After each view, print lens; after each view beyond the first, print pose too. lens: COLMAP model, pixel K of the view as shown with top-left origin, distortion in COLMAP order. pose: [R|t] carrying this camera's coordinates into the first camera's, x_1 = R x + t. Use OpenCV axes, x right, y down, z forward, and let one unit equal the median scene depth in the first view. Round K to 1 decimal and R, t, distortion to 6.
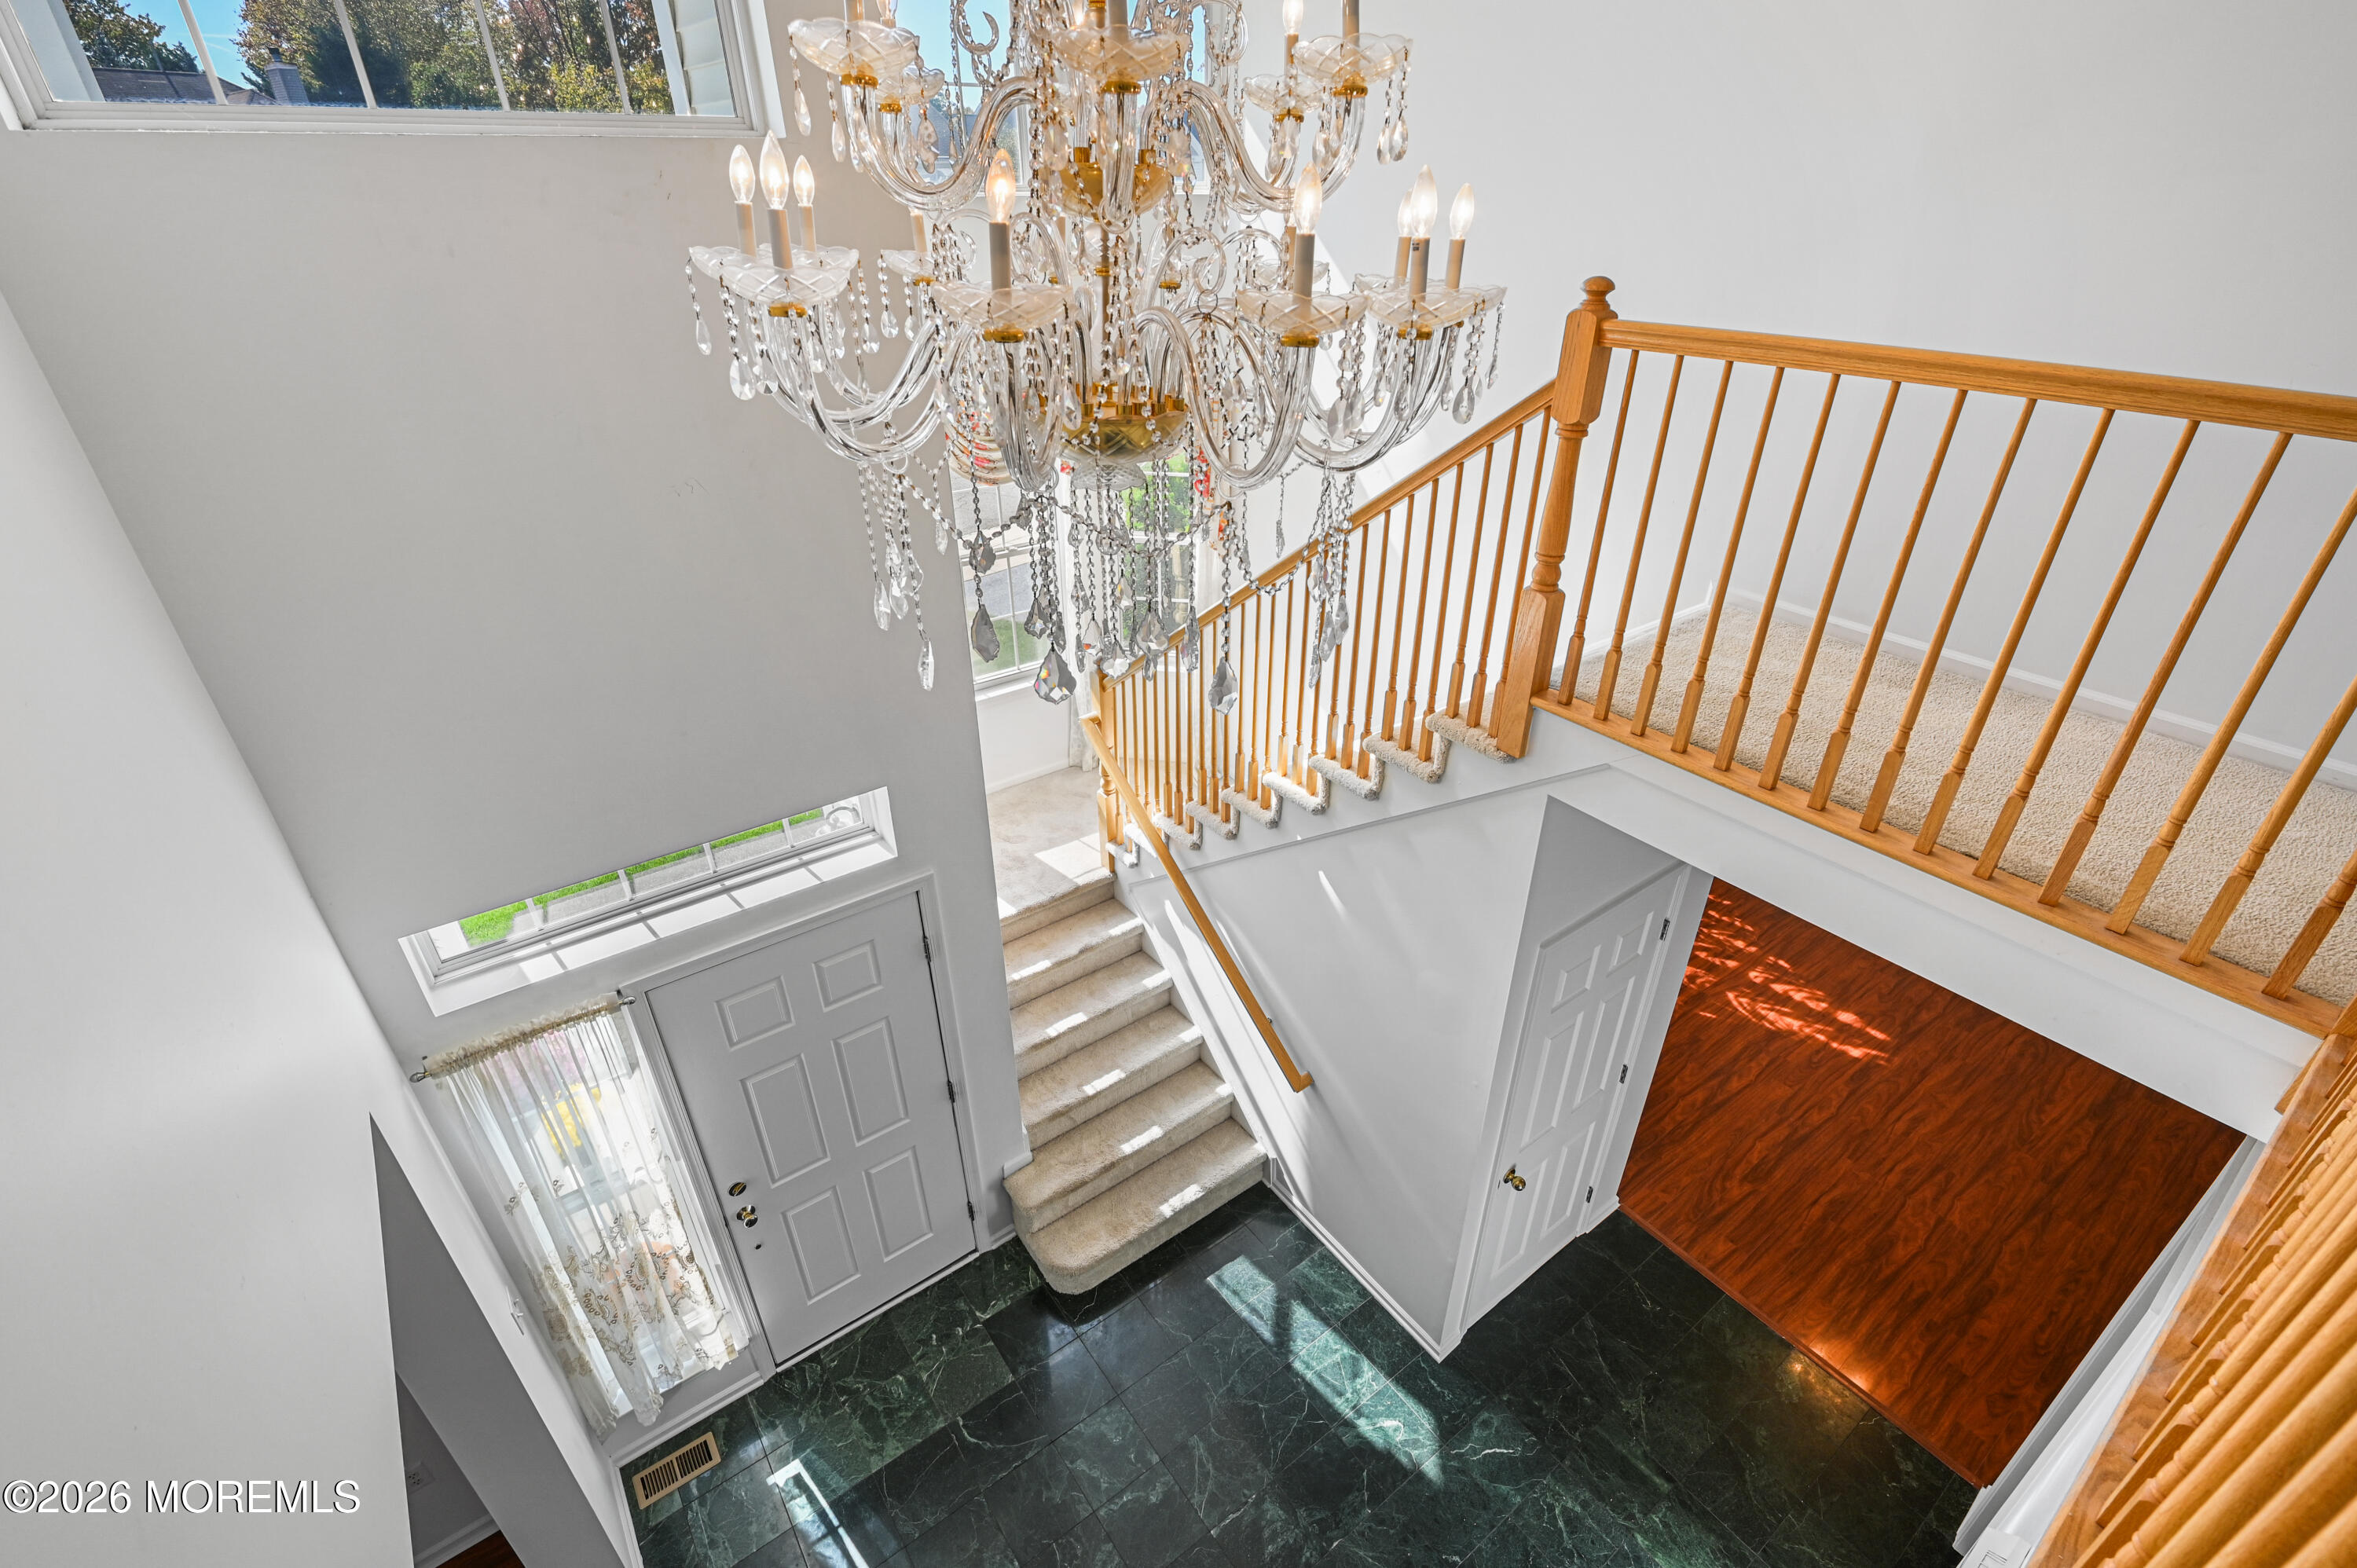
lens RADIAL K [[1035.9, 0, 1193.0], [0, 1035.9, 772.6], [0, 0, 1]] dist [0.002211, 0.000253]
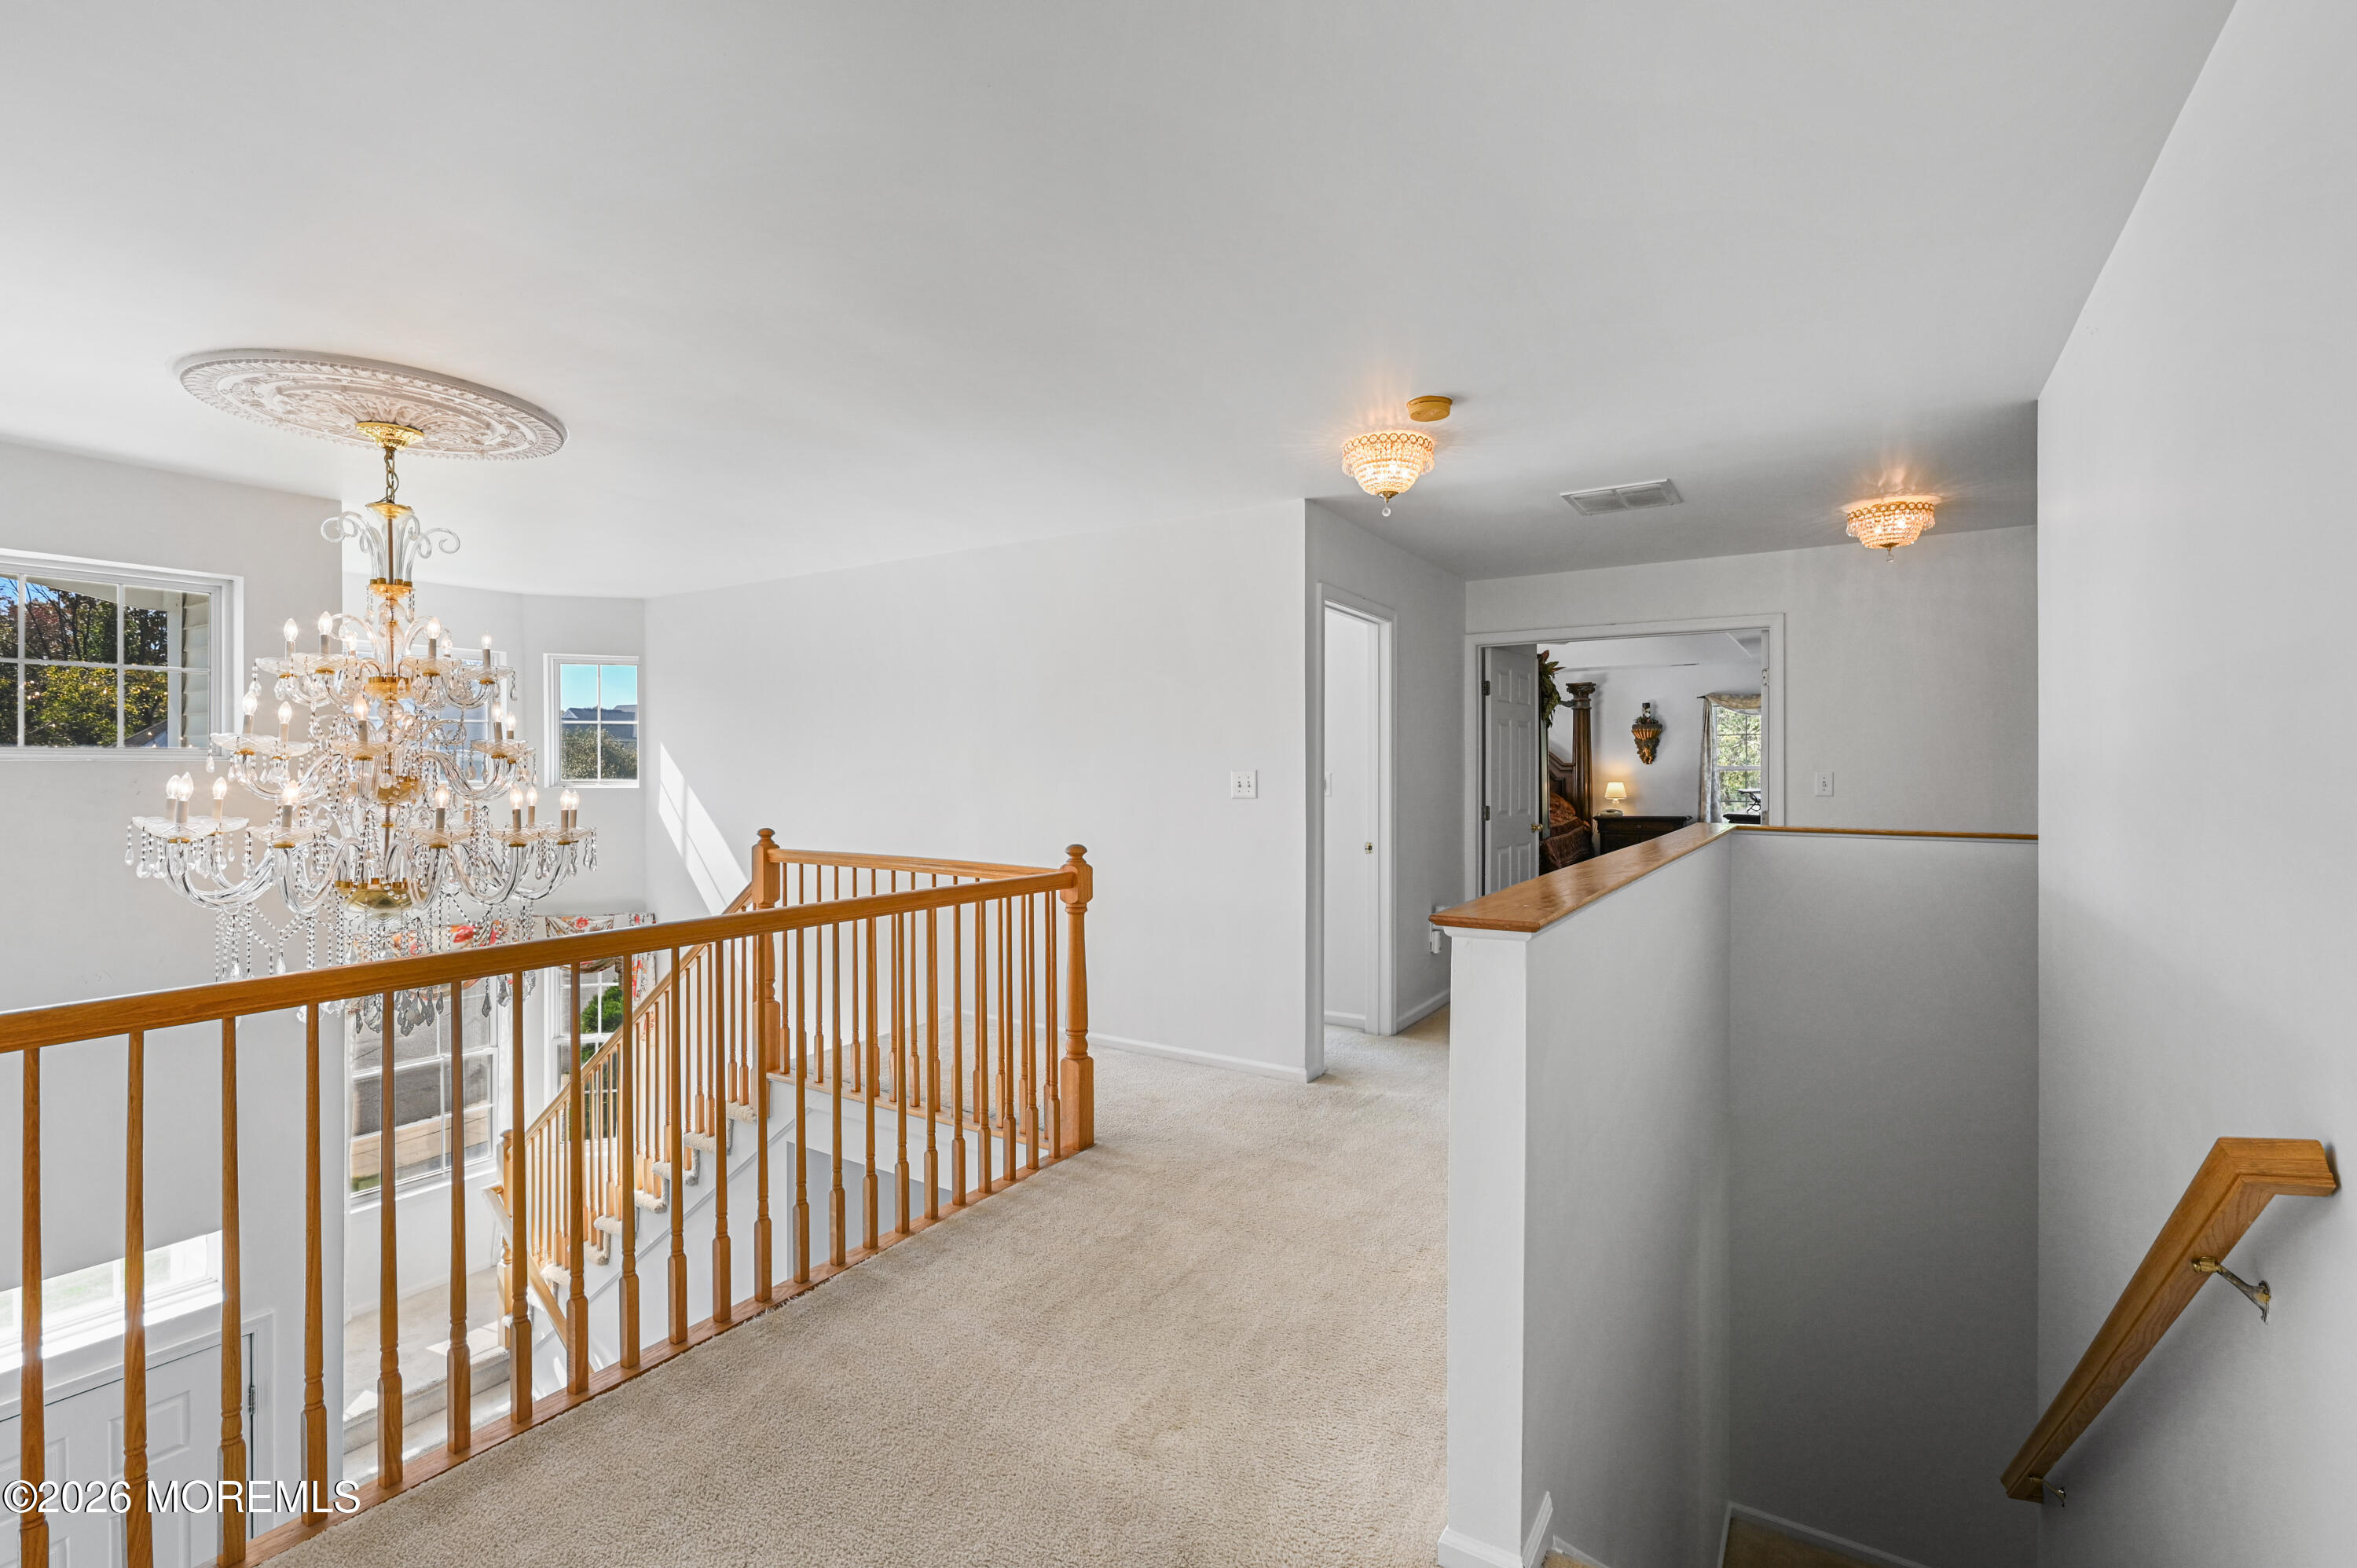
lens RADIAL K [[1035.9, 0, 1193.0], [0, 1035.9, 772.6], [0, 0, 1]] dist [0.002211, 0.000253]
pose [[0.936140, -0.002733, 0.351618, 0.456189], [0.178010, 0.866047, -0.467199, 0.453080], [-0.303241, 0.499955, 0.811228, -0.816696]]
